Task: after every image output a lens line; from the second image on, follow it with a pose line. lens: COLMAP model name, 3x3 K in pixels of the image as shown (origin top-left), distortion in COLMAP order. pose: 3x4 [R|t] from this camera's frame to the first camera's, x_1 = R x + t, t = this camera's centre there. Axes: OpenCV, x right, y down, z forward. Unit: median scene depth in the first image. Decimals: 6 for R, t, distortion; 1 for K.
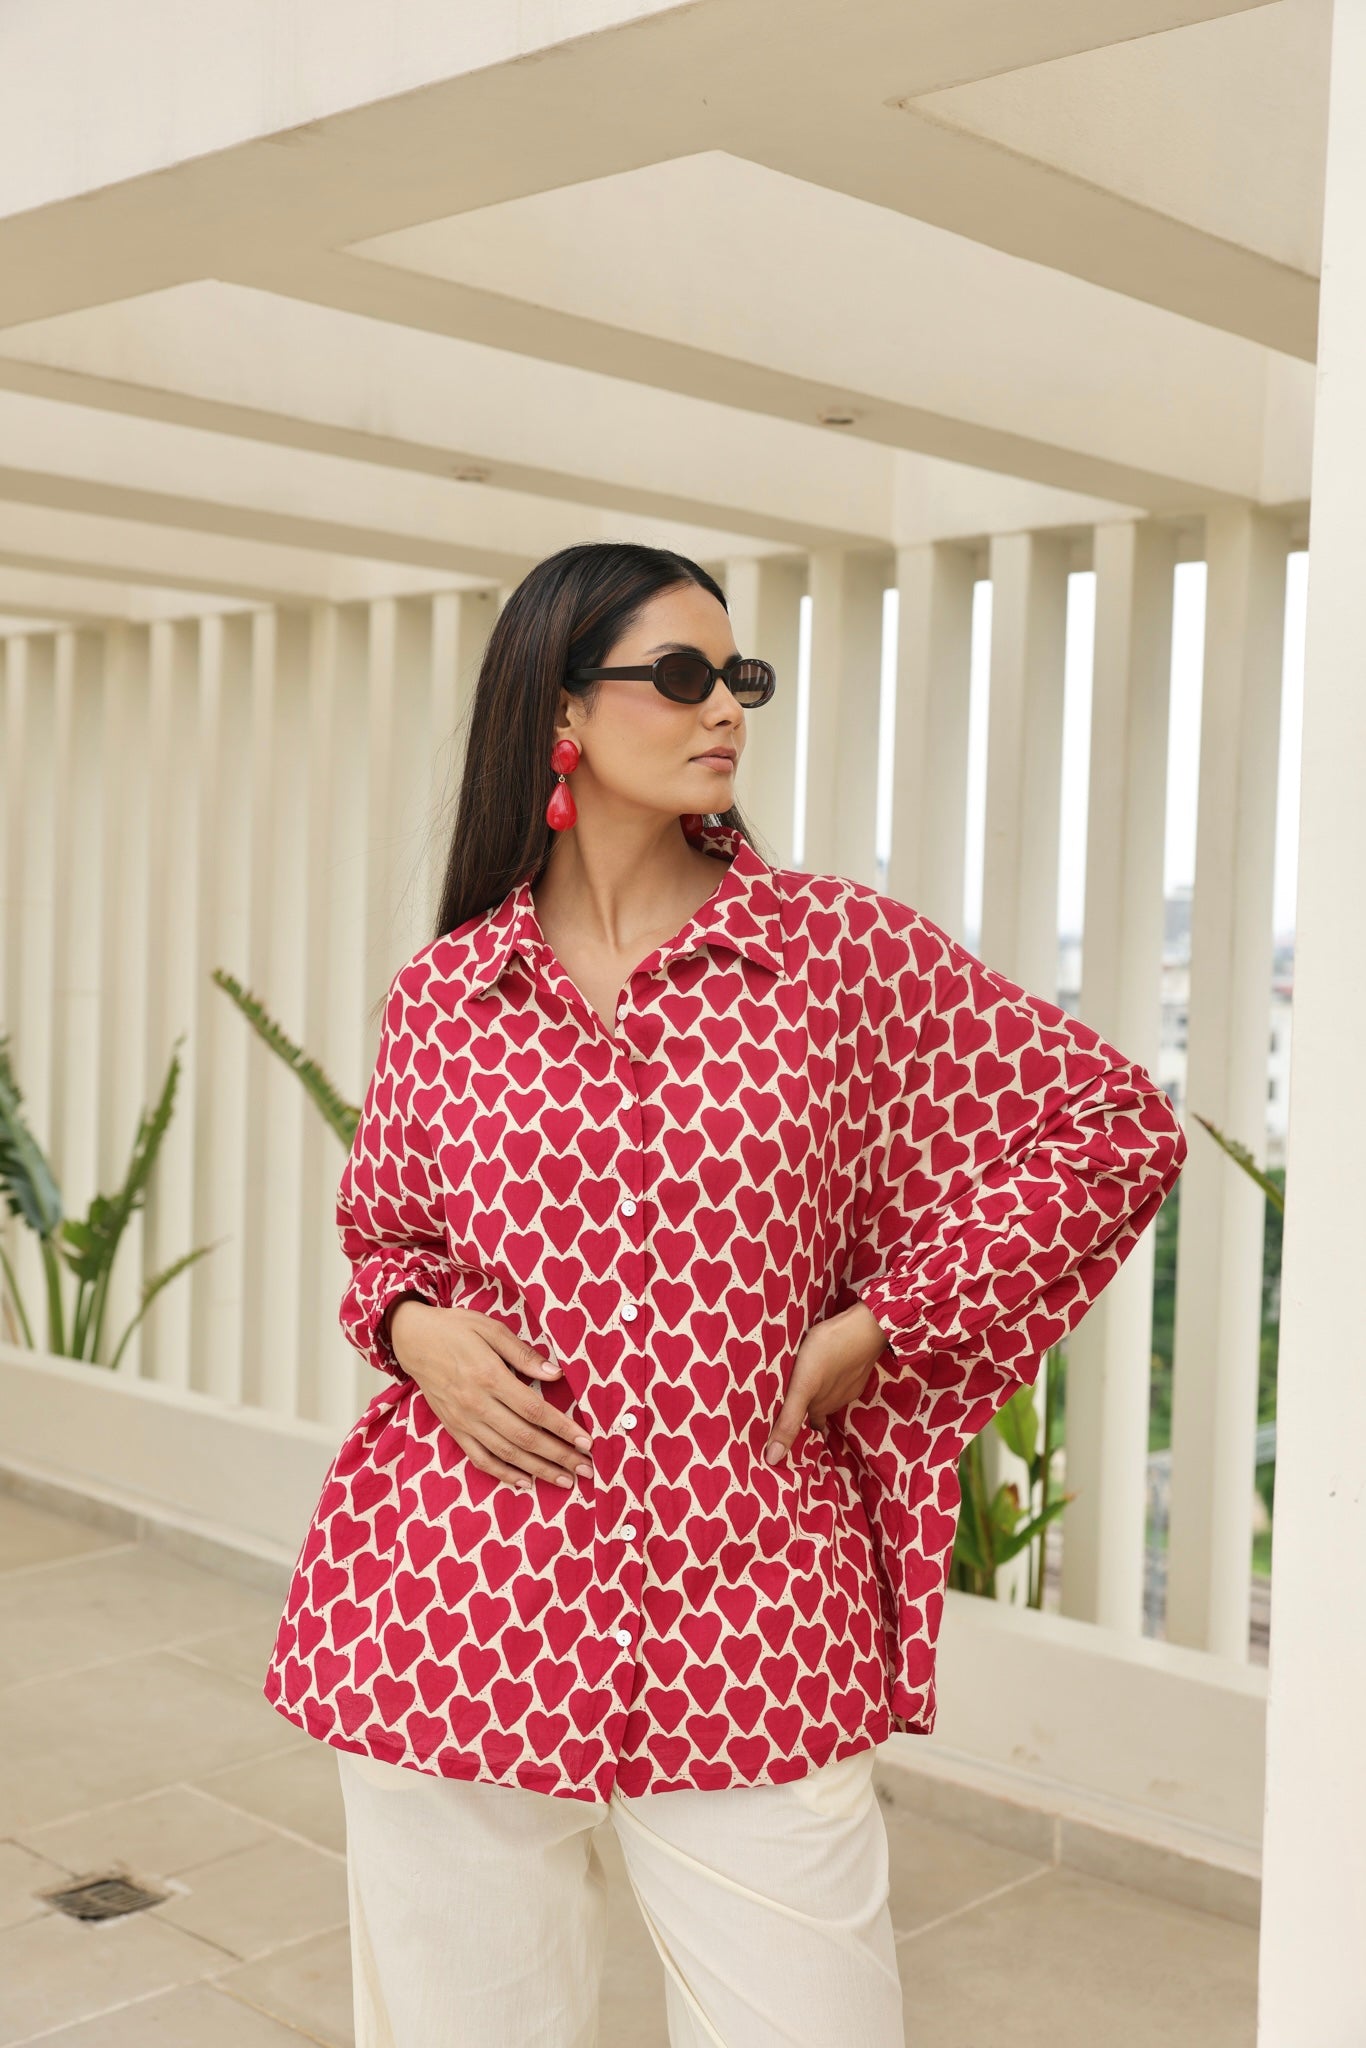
lens RADIAL K [[2431.5, 0, 683.0], [0, 2431.5, 1024.0], [0, 0, 1]] dist [0.000989, 0.064685]
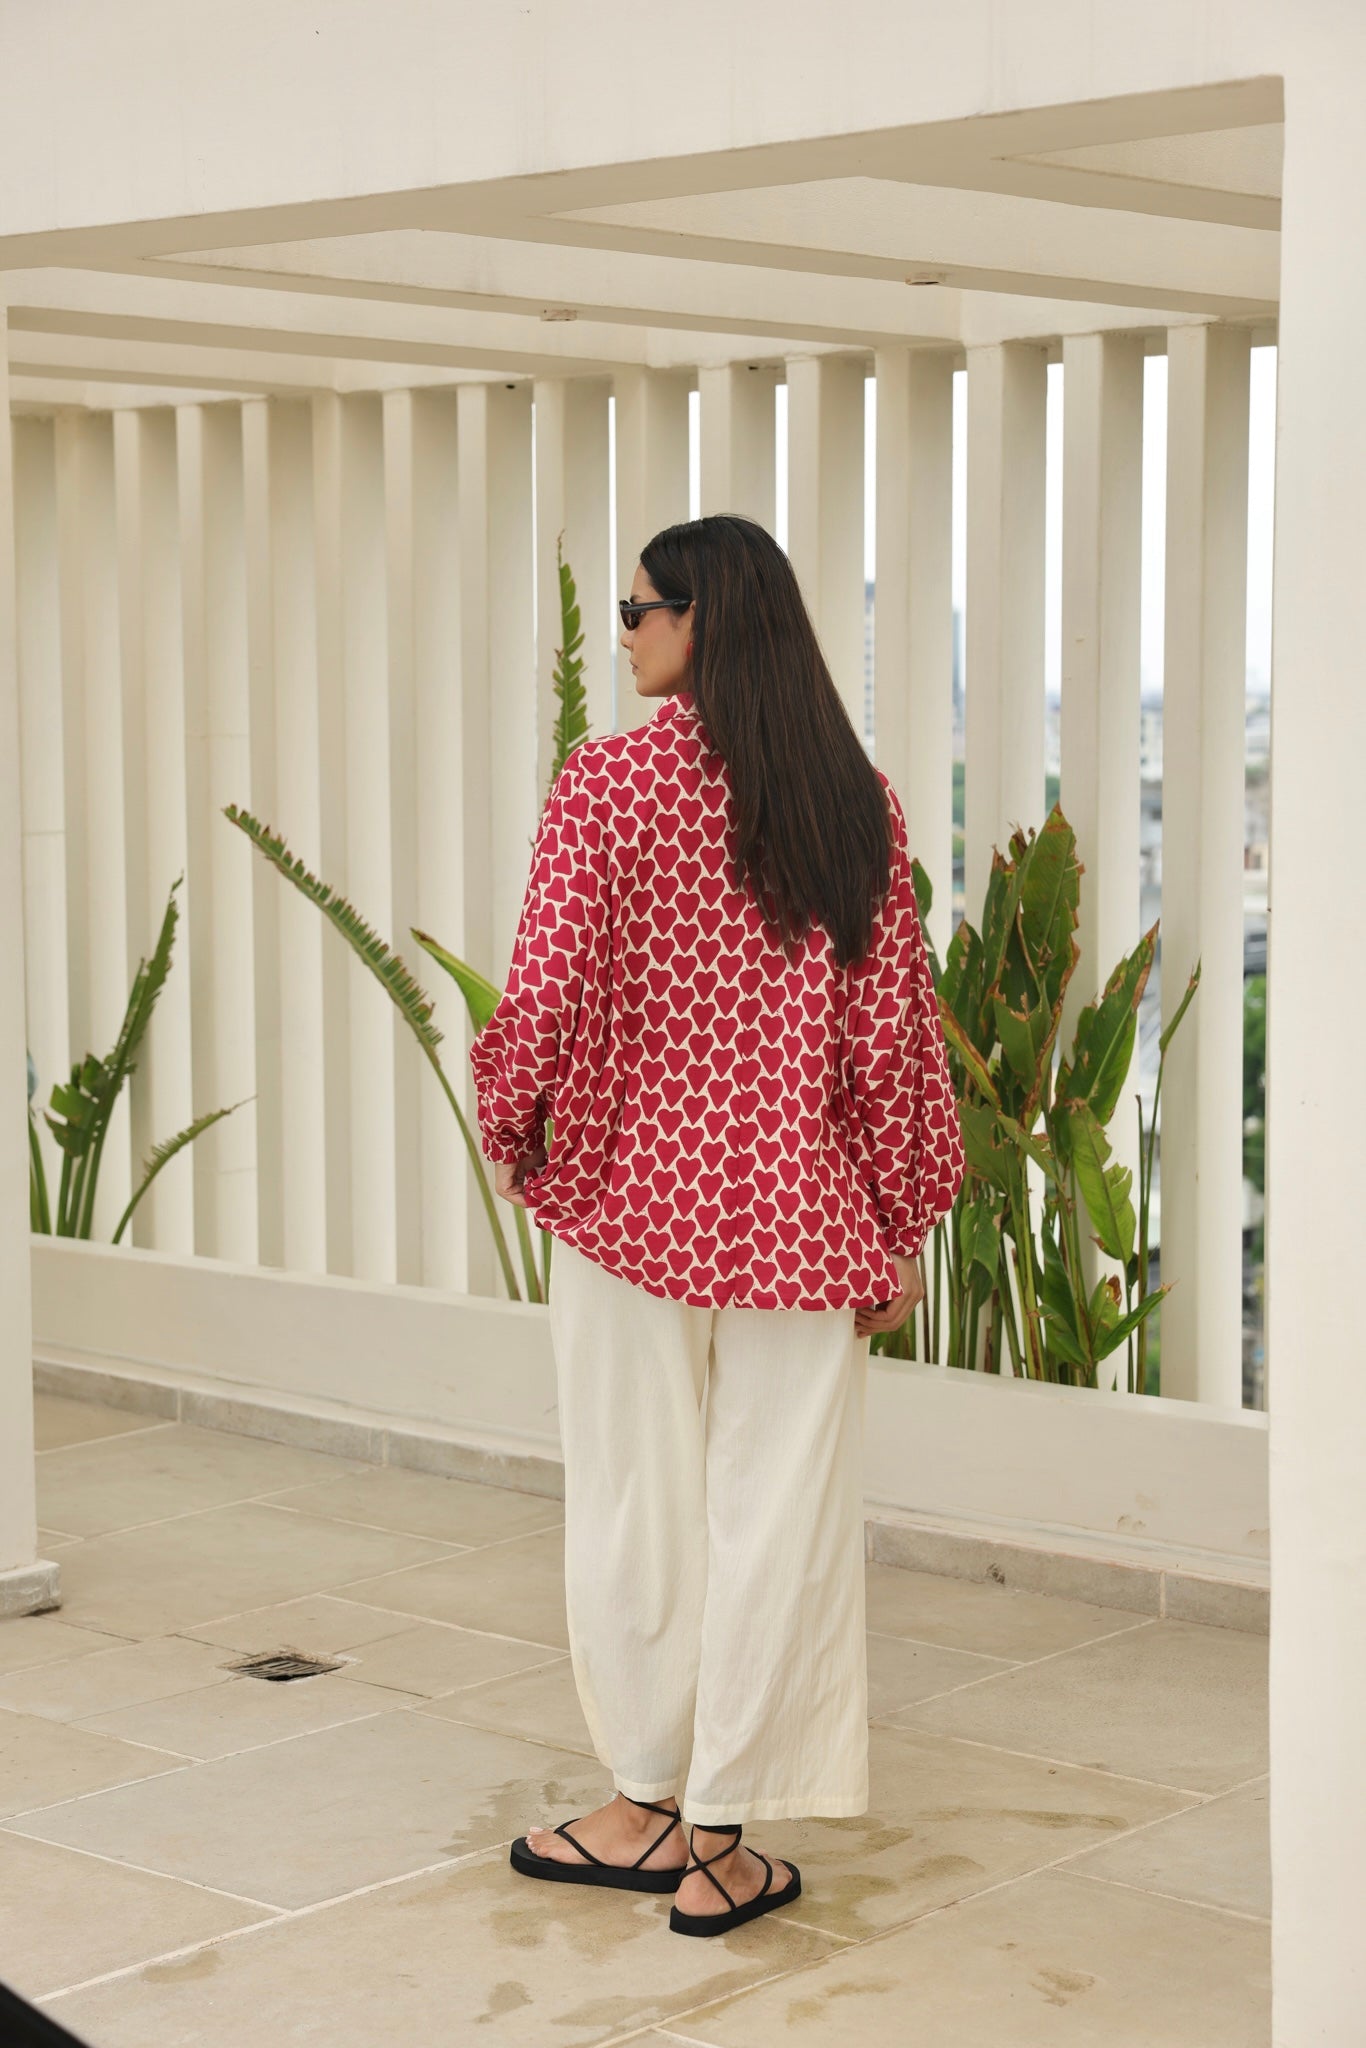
lens RADIAL K [[3896.6, 0, 663.9], [0, 3896.6, 1032.8], [0, 0, 1]] dist [0.158772, 0.084174]
pose [[0.999045, -0.035980, 0.024783, -0.089127], [0.034797, 0.998306, 0.046627, 0.002101], [-0.026419, -0.045720, 0.998605, -0.633386]]
